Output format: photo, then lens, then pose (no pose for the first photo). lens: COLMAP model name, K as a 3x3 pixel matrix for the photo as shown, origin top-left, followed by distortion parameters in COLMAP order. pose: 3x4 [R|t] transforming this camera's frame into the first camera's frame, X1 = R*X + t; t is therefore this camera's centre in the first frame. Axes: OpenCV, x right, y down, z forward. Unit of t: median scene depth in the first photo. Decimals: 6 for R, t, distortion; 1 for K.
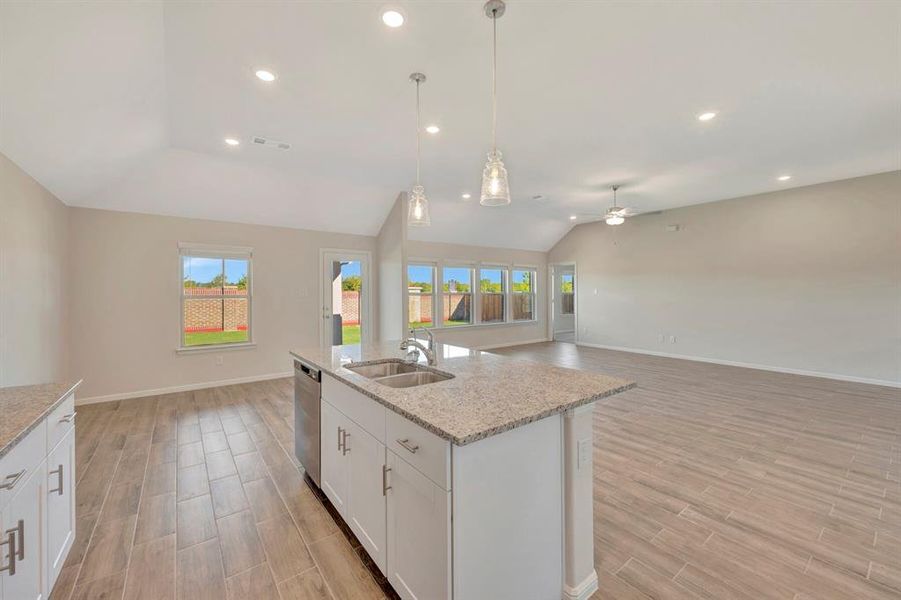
lens RADIAL K [[357.8, 0, 456.2], [0, 357.8, 292.2], [0, 0, 1]] dist [0.000934, 0.000417]
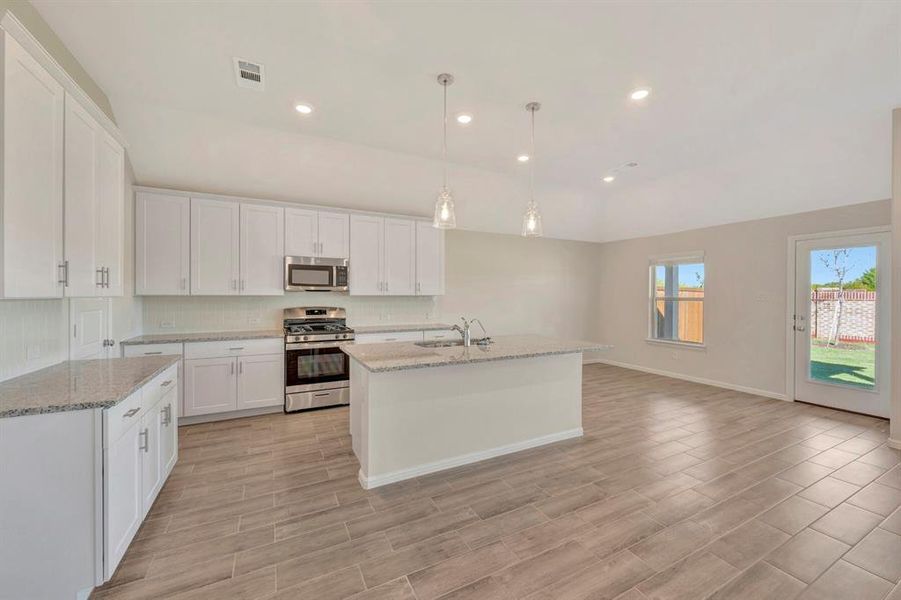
lens RADIAL K [[357.8, 0, 456.6], [0, 357.8, 298.3], [0, 0, 1]] dist [0.000934, 0.000417]
pose [[-0.172397, 0.011281, -0.984963, 0.413013], [-0.003365, 0.999922, 0.012041, -0.000857], [0.985022, 0.005390, -0.172346, 0.373979]]
